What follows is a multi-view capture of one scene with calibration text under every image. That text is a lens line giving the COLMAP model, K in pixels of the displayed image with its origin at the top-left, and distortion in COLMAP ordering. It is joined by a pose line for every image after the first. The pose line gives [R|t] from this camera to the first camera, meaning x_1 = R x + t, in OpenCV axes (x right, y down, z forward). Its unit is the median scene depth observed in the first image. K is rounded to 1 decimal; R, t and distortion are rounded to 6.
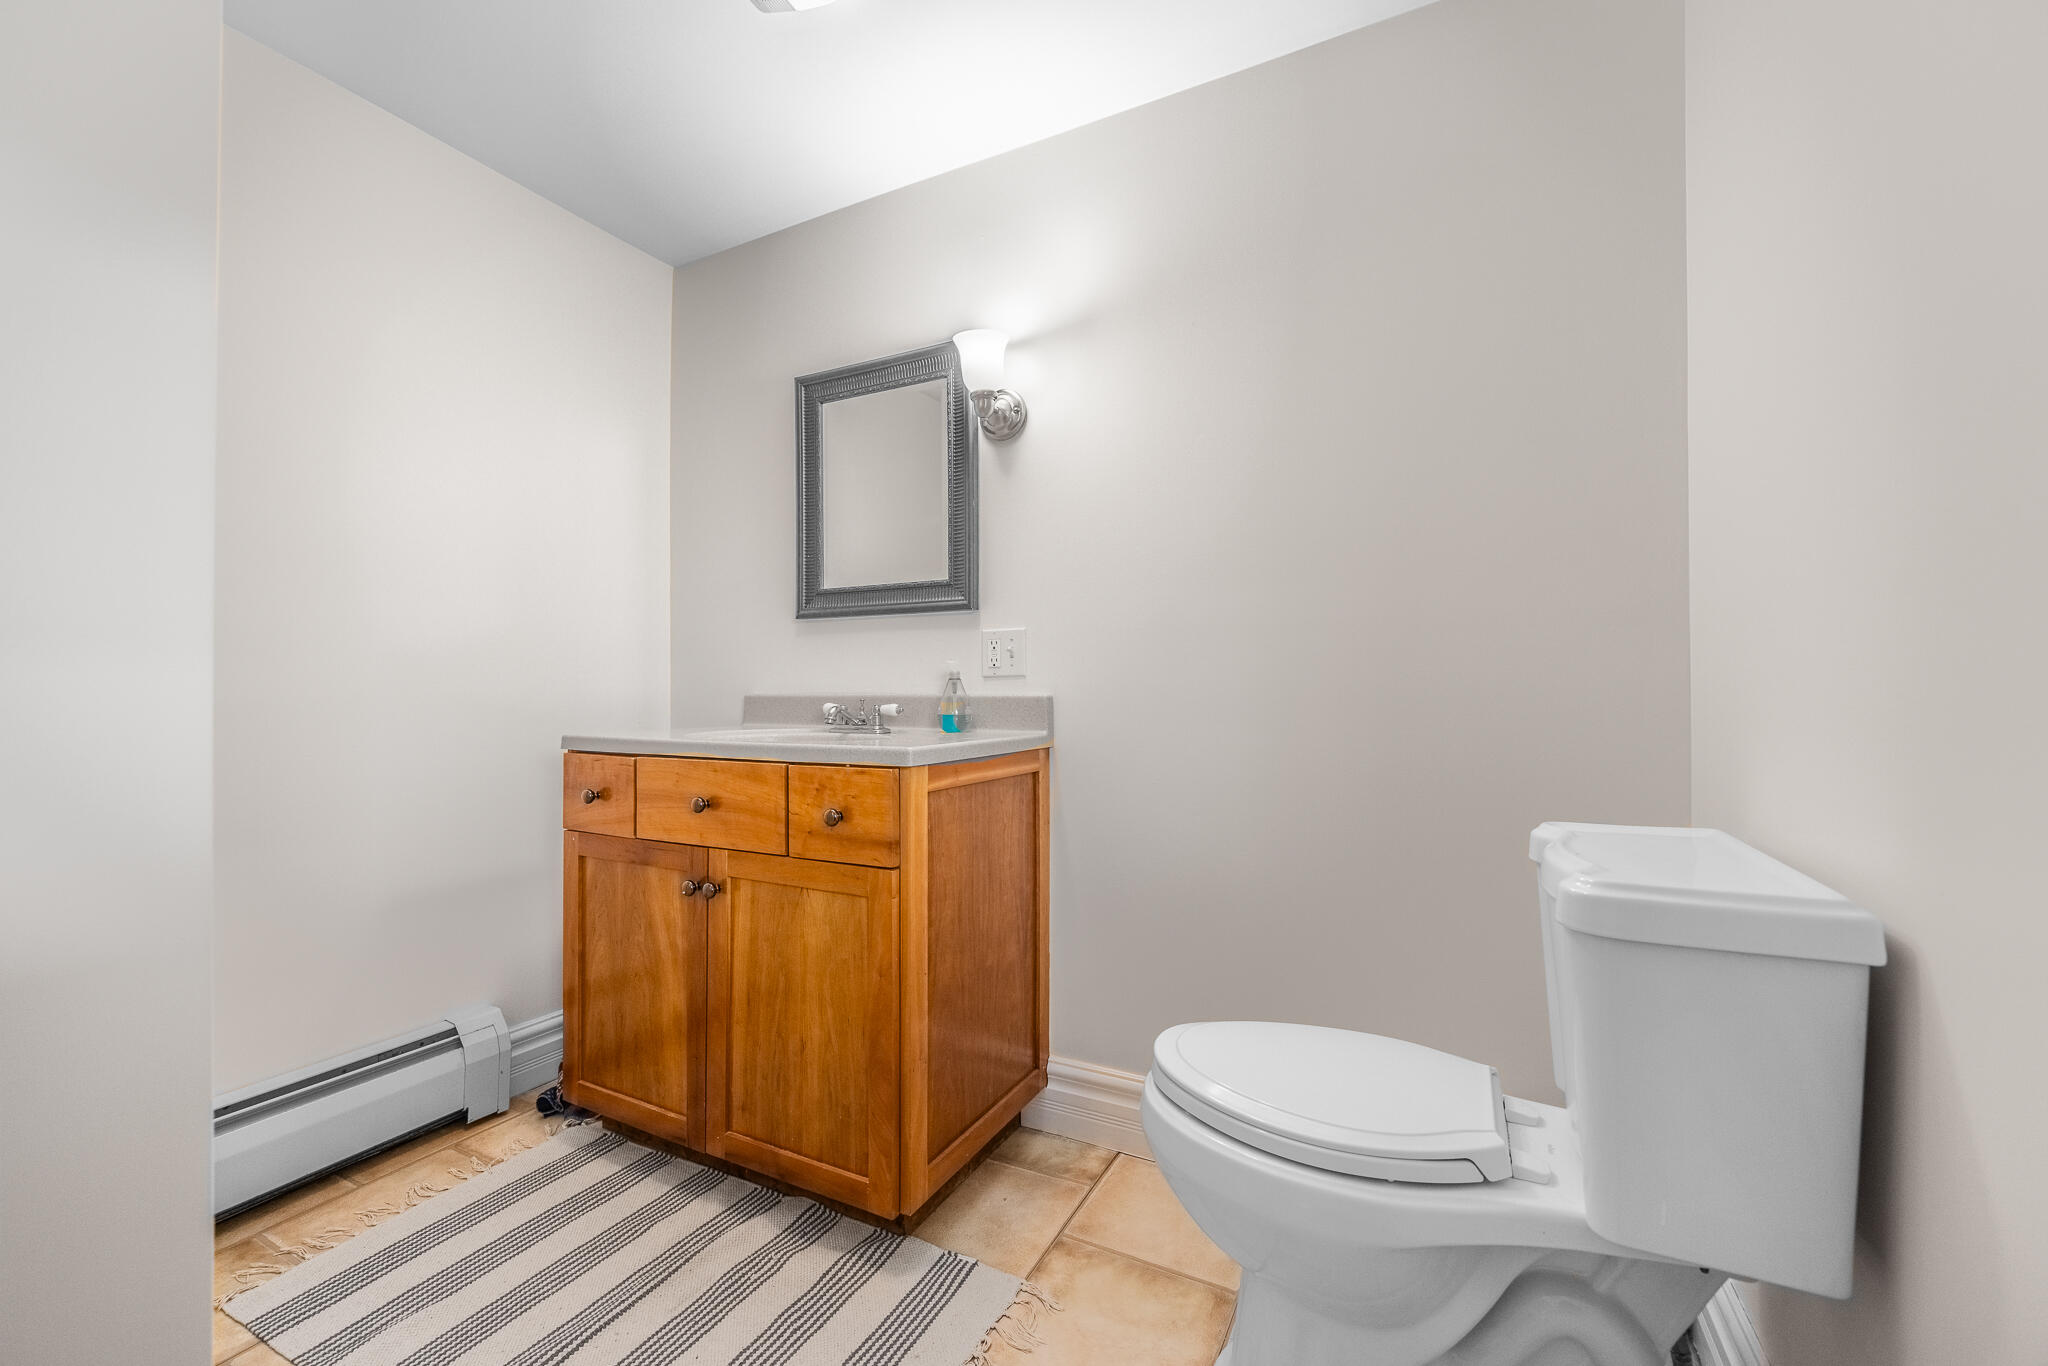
lens RADIAL K [[833.5, 0, 1024.0], [0, 833.5, 683.0], [0, 0, 1]] dist [0.000527, -0.000142]
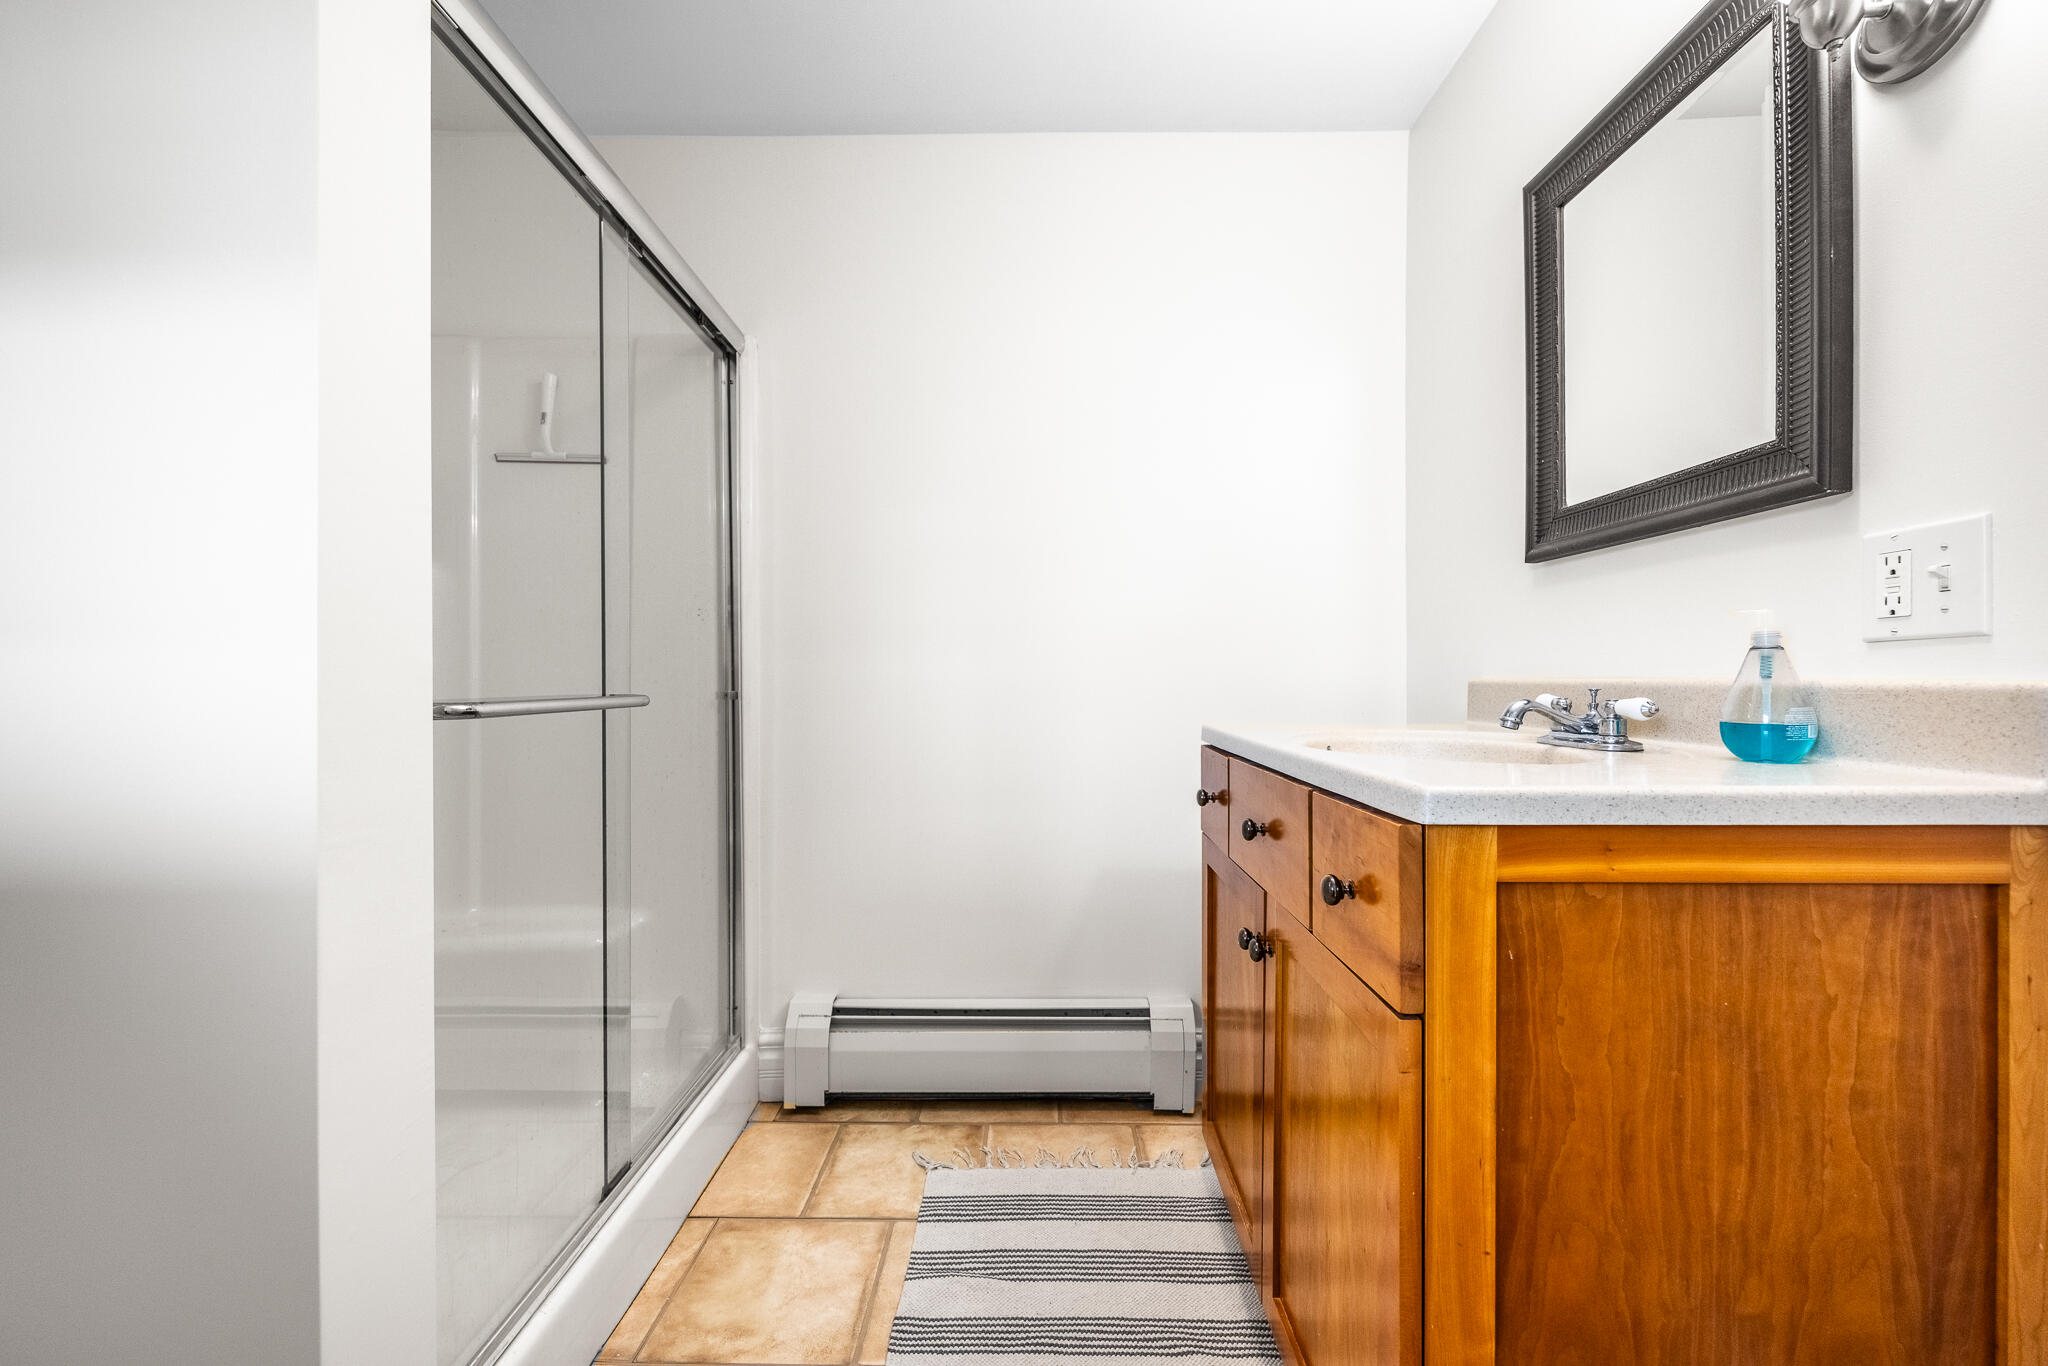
lens RADIAL K [[833.5, 0, 1024.0], [0, 833.5, 683.0], [0, 0, 1]] dist [0.000527, -0.000142]
pose [[0.450322, 0.006270, -0.892844, 0.152156], [0.011478, 0.999852, 0.012811, 0.004281], [0.892792, -0.016017, 0.450183, 0.426448]]
